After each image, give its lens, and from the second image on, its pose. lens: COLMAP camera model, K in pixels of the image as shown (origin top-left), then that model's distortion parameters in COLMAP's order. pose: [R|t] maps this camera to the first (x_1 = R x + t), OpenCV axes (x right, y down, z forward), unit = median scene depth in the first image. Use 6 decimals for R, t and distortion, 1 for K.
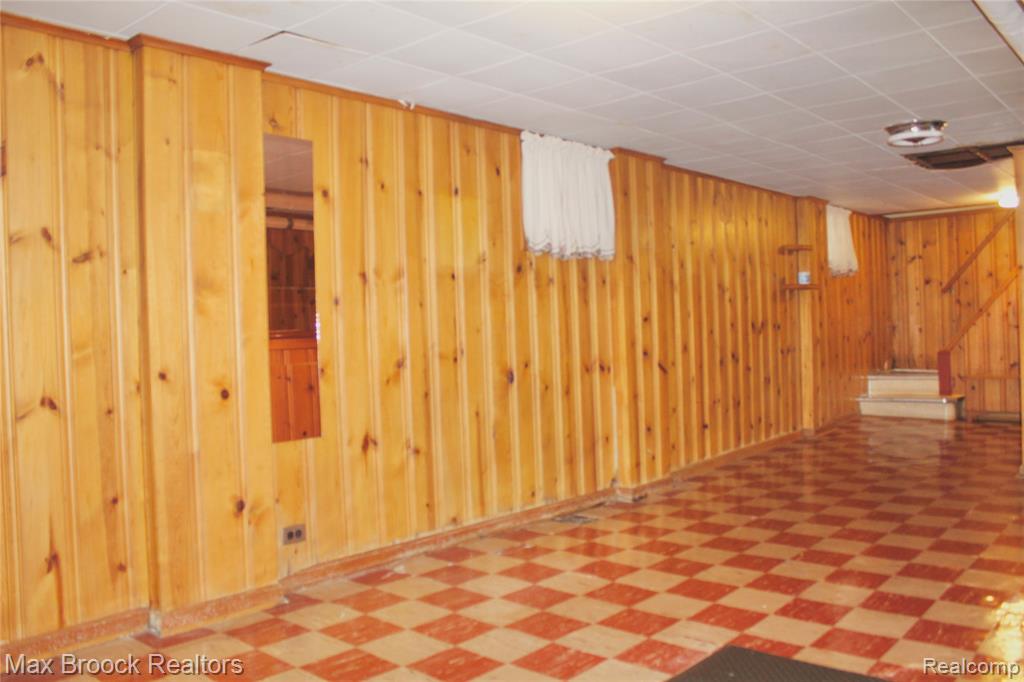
lens RADIAL K [[851.9, 0, 512.3], [0, 851.9, 332.3], [0, 0, 1]] dist [-0.006643, -0.002387]
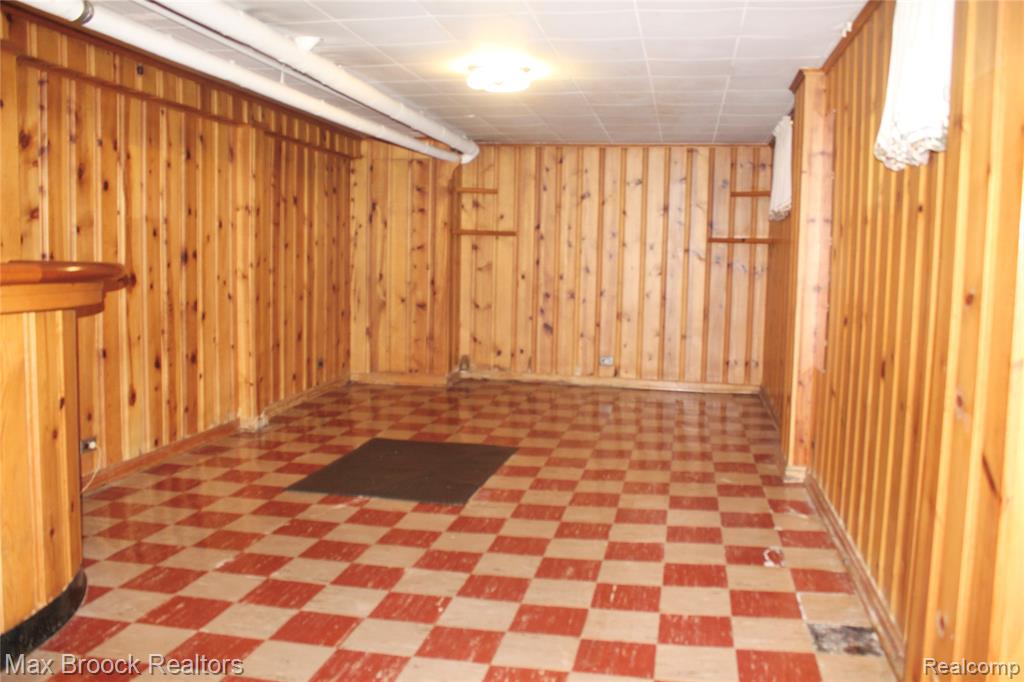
lens RADIAL K [[851.9, 0, 512.3], [0, 851.9, 332.3], [0, 0, 1]] dist [-0.006643, -0.002387]
pose [[-0.868429, 0.059354, -0.492248, 0.813371], [0.009332, 0.994590, 0.103461, -0.056012], [0.495726, 0.085255, -0.864285, 2.117899]]
